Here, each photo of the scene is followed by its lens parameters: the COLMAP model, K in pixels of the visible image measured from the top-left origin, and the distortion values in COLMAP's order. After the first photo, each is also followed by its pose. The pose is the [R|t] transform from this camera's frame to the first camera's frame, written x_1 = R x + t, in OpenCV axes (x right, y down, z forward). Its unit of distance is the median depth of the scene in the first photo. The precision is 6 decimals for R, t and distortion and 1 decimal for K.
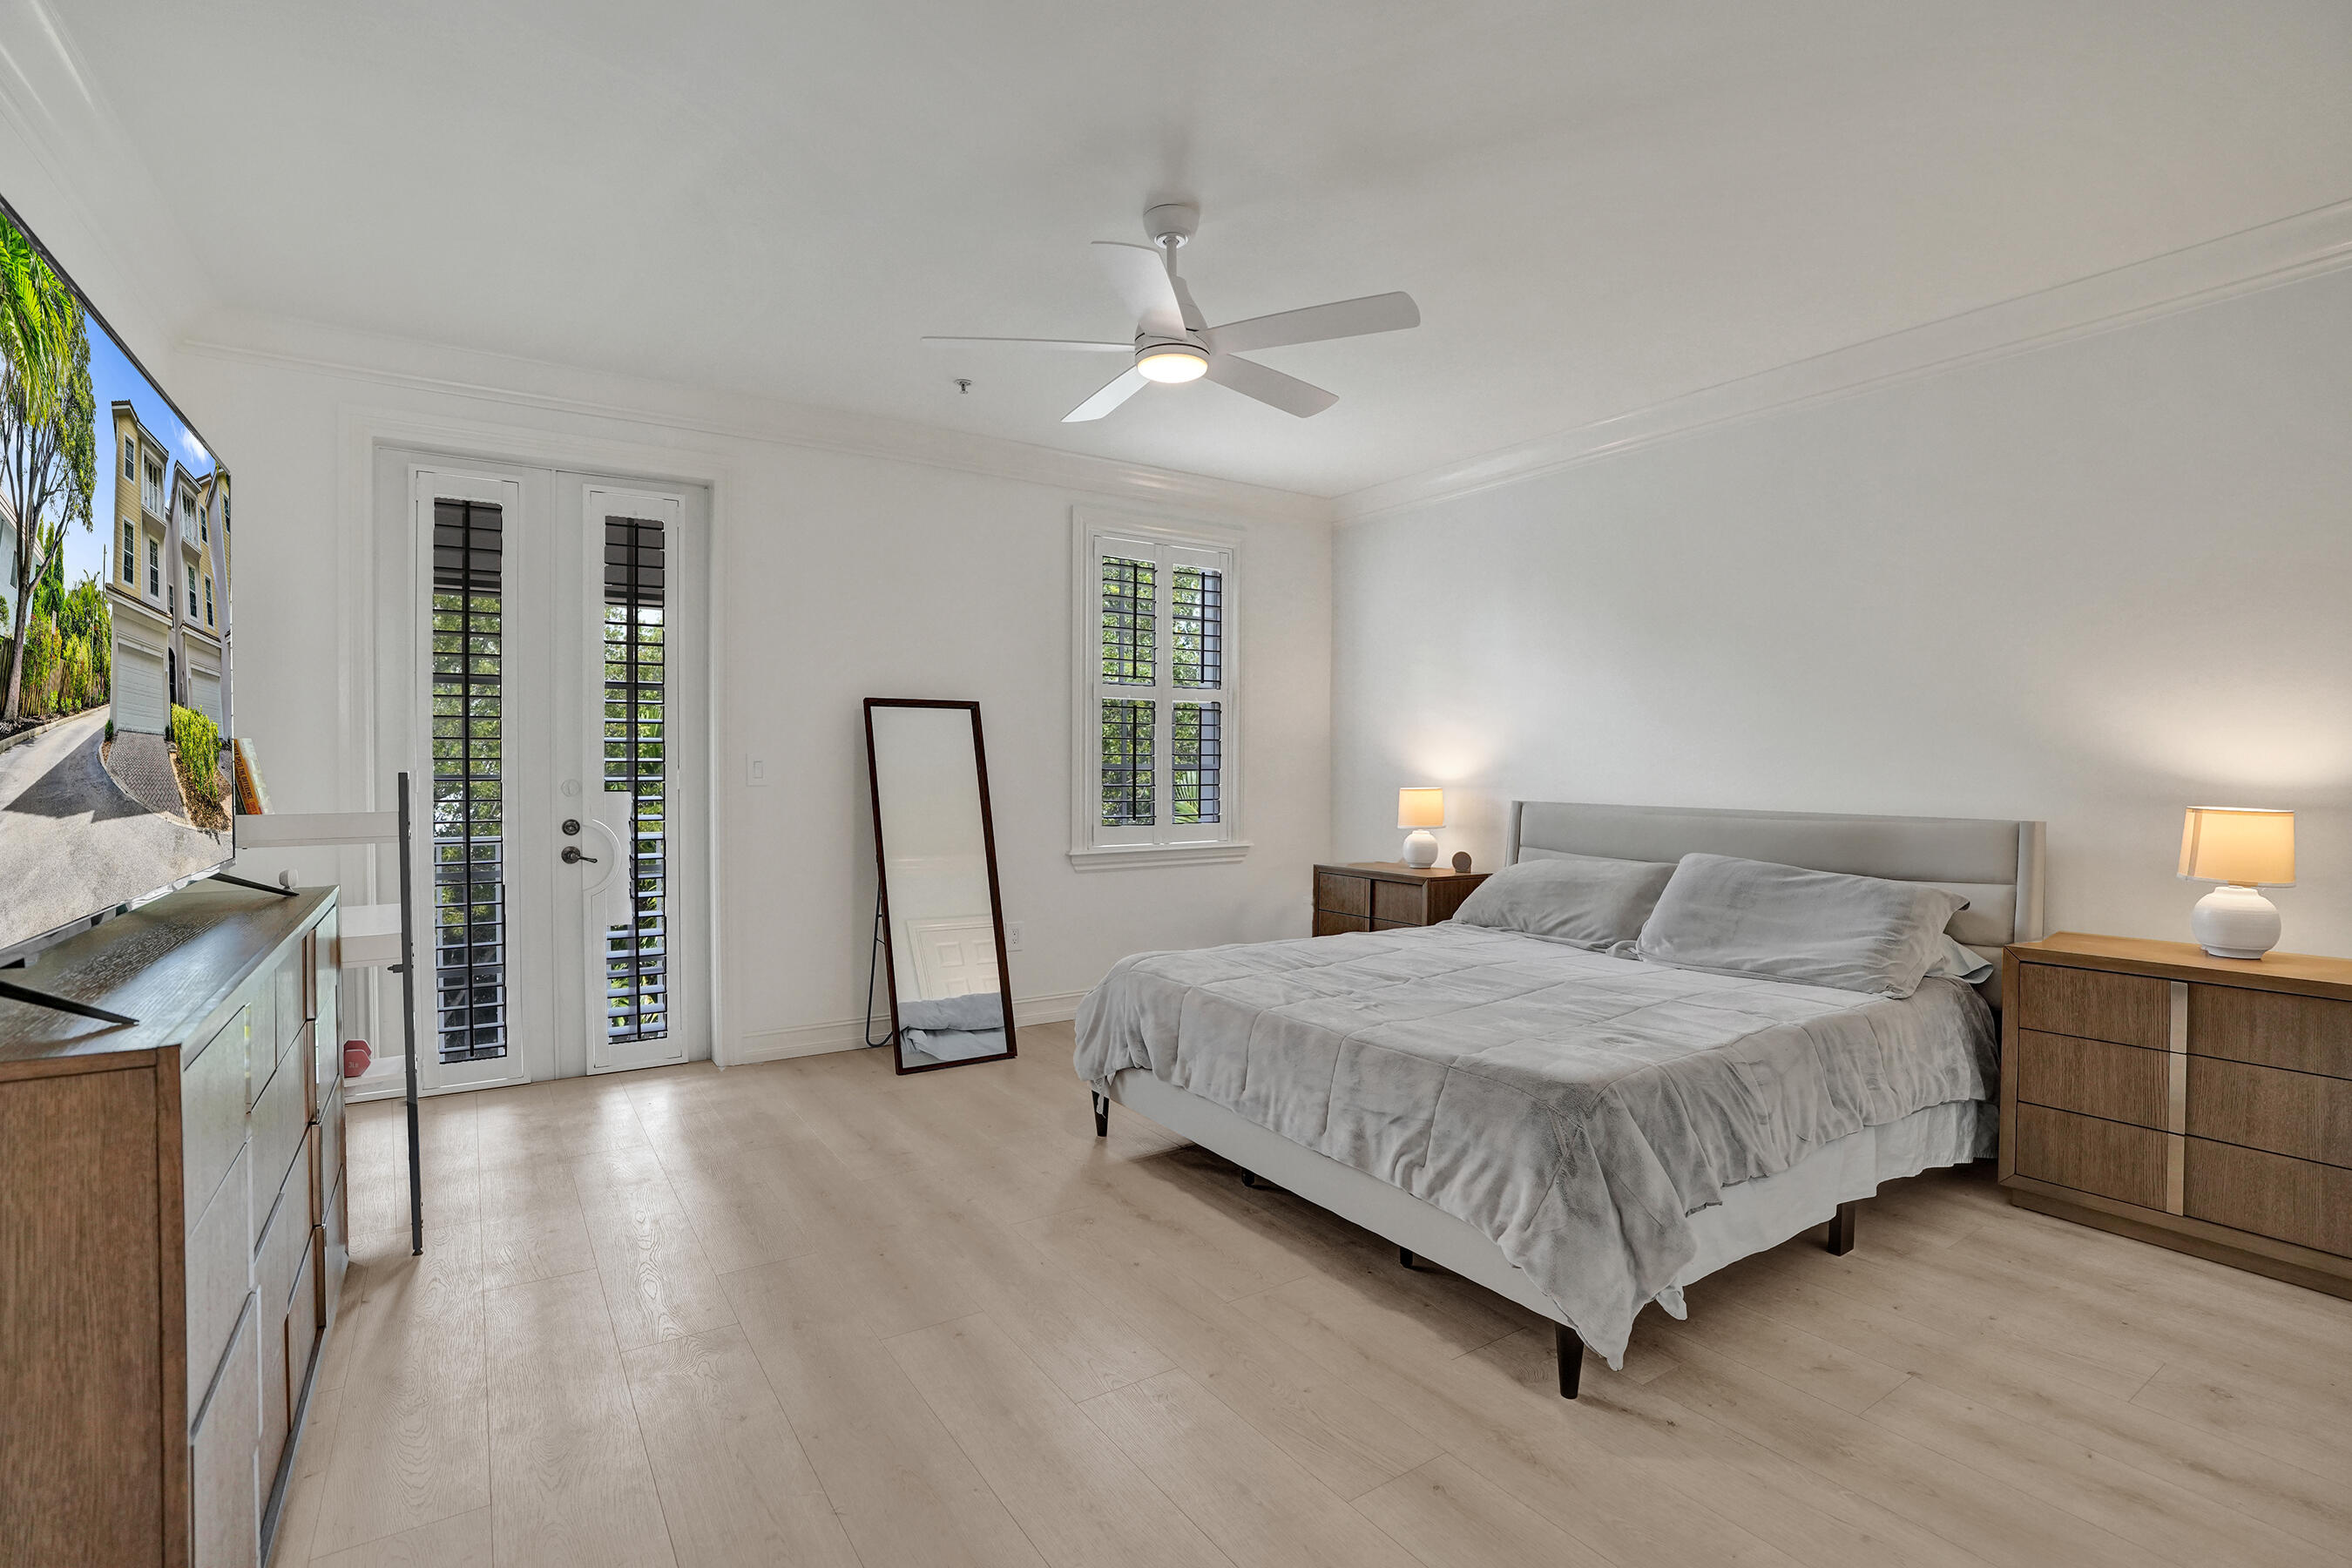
lens RADIAL K [[1063.4, 0, 1152.5], [0, 1063.4, 785.3], [0, 0, 1]] dist [-0.001195, 0.000057]
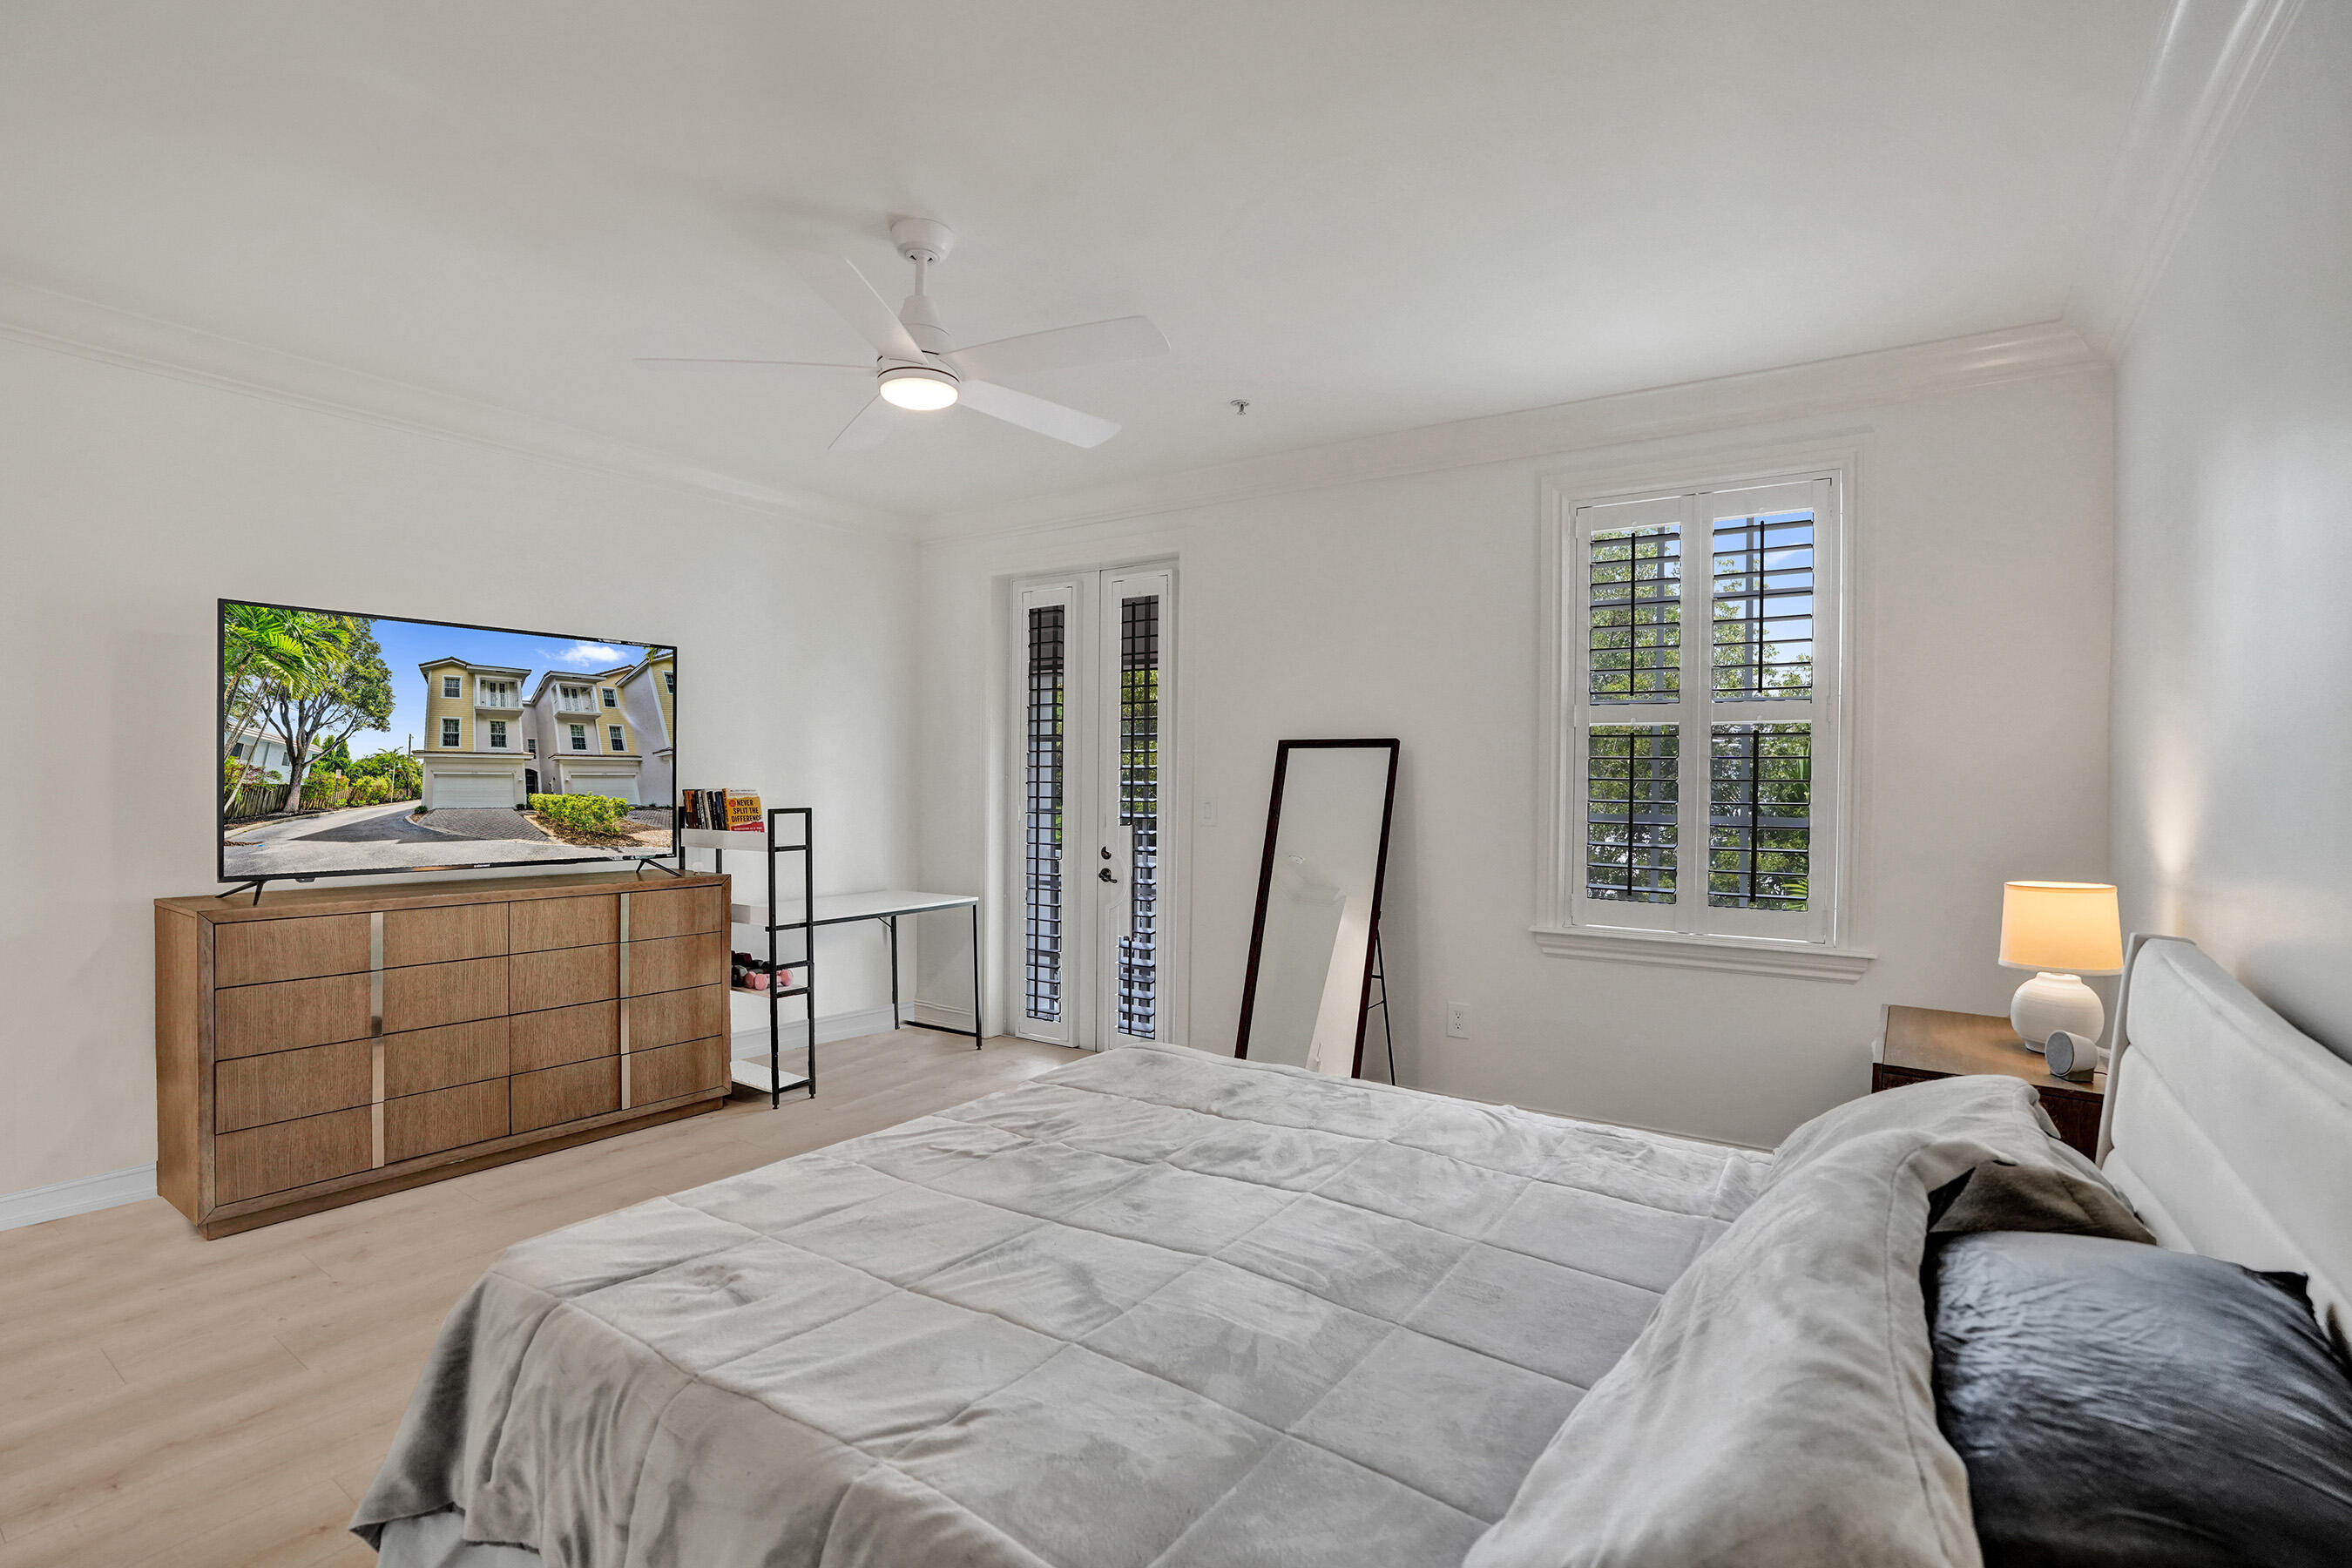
lens RADIAL K [[1063.4, 0, 1152.5], [0, 1063.4, 785.3], [0, 0, 1]] dist [-0.001195, 0.000057]
pose [[0.422003, 0.016769, -0.906439, 0.600360], [-0.010140, 0.999854, 0.013777, -0.056677], [0.906538, 0.003377, 0.422112, 0.514038]]
